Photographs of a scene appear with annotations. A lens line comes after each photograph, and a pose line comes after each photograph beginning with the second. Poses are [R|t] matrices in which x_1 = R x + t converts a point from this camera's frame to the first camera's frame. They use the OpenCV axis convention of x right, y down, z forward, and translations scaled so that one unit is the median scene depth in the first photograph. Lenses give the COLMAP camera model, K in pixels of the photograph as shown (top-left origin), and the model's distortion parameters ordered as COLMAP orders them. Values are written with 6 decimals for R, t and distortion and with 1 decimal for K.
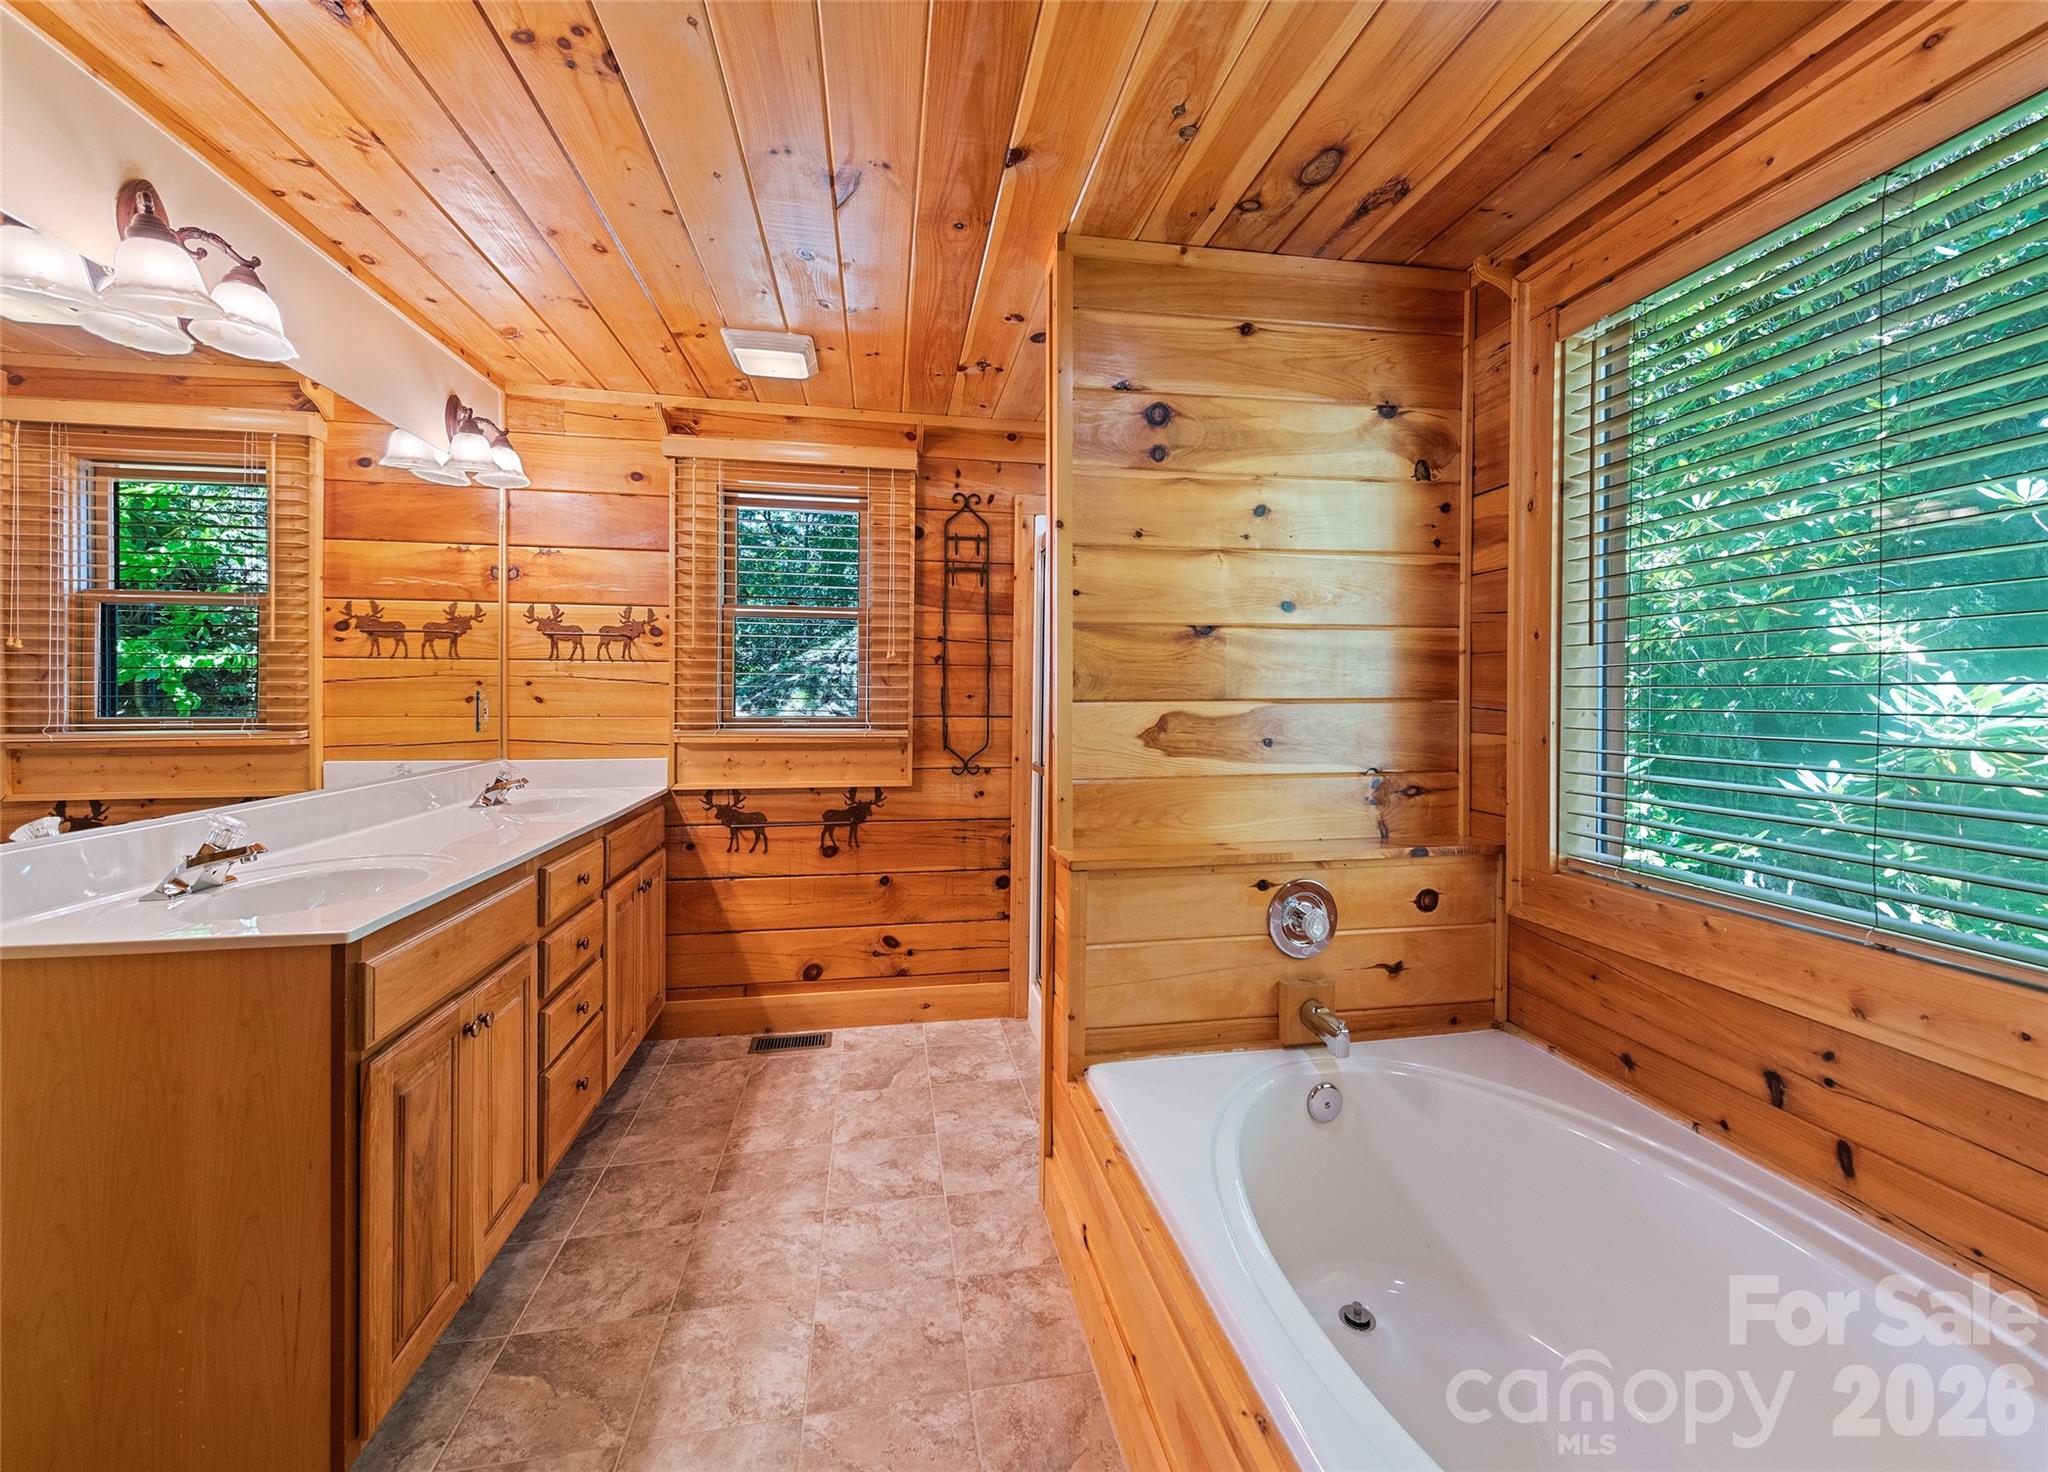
lens RADIAL K [[823.5, 0, 1017.4], [0, 823.5, 700.6], [0, 0, 1]] dist [0.015988, -0.006596]
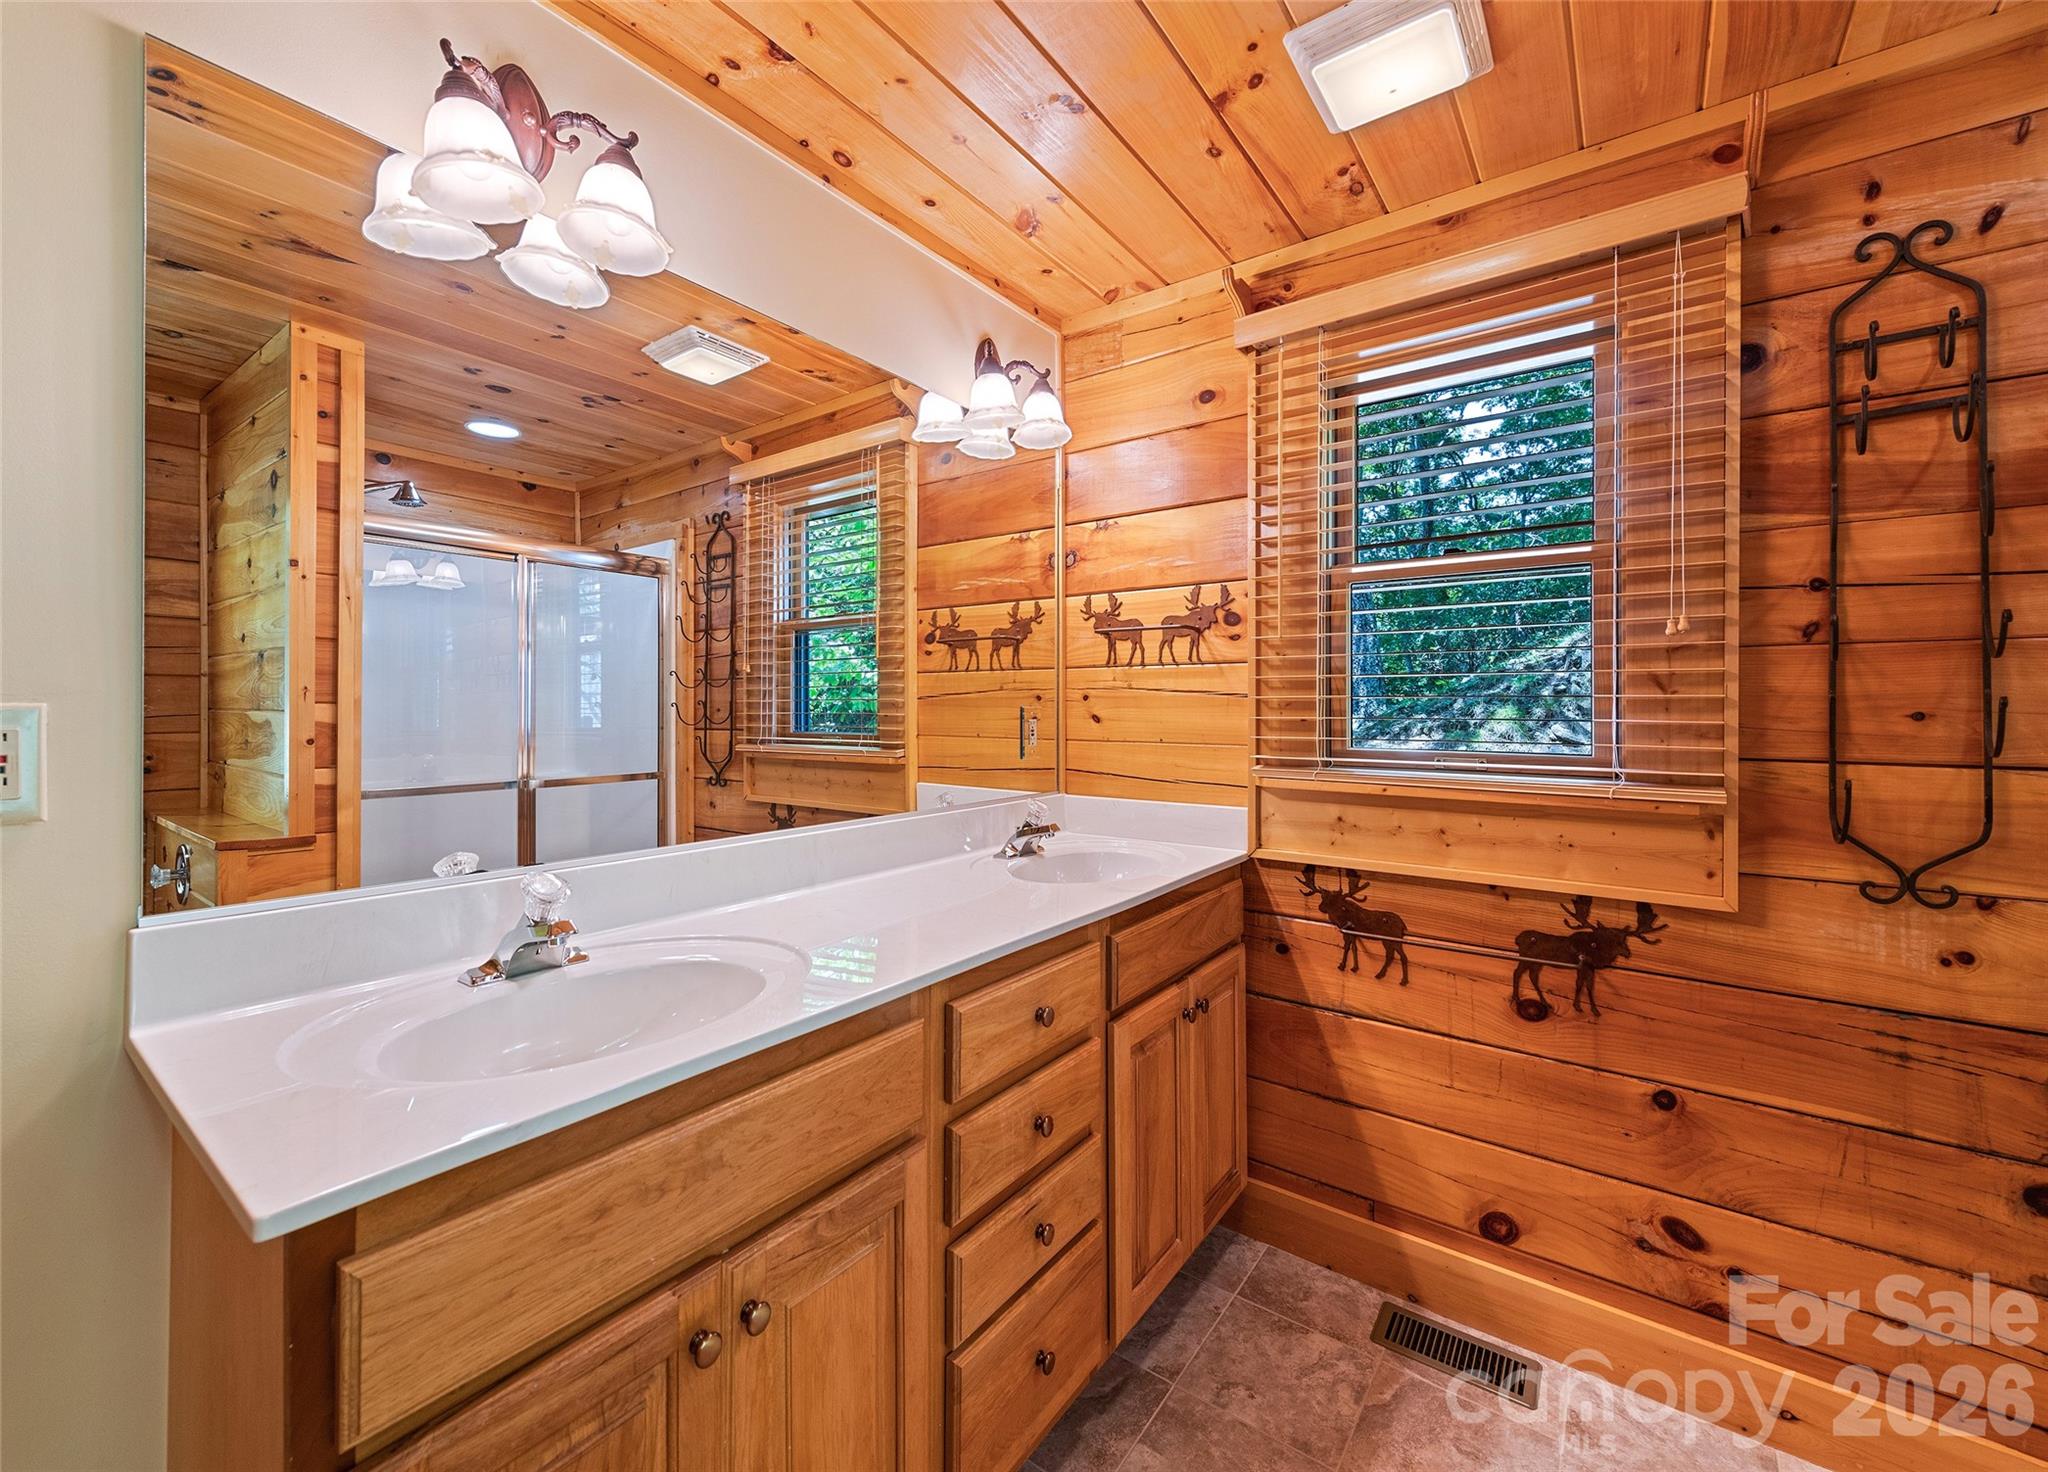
lens RADIAL K [[823.5, 0, 1017.4], [0, 823.5, 700.6], [0, 0, 1]] dist [0.015988, -0.006596]
pose [[0.690433, -0.010393, -0.723321, -0.072198], [-0.004950, 0.999806, -0.019090, -0.002810], [0.723379, 0.016761, 0.690248, 0.407924]]
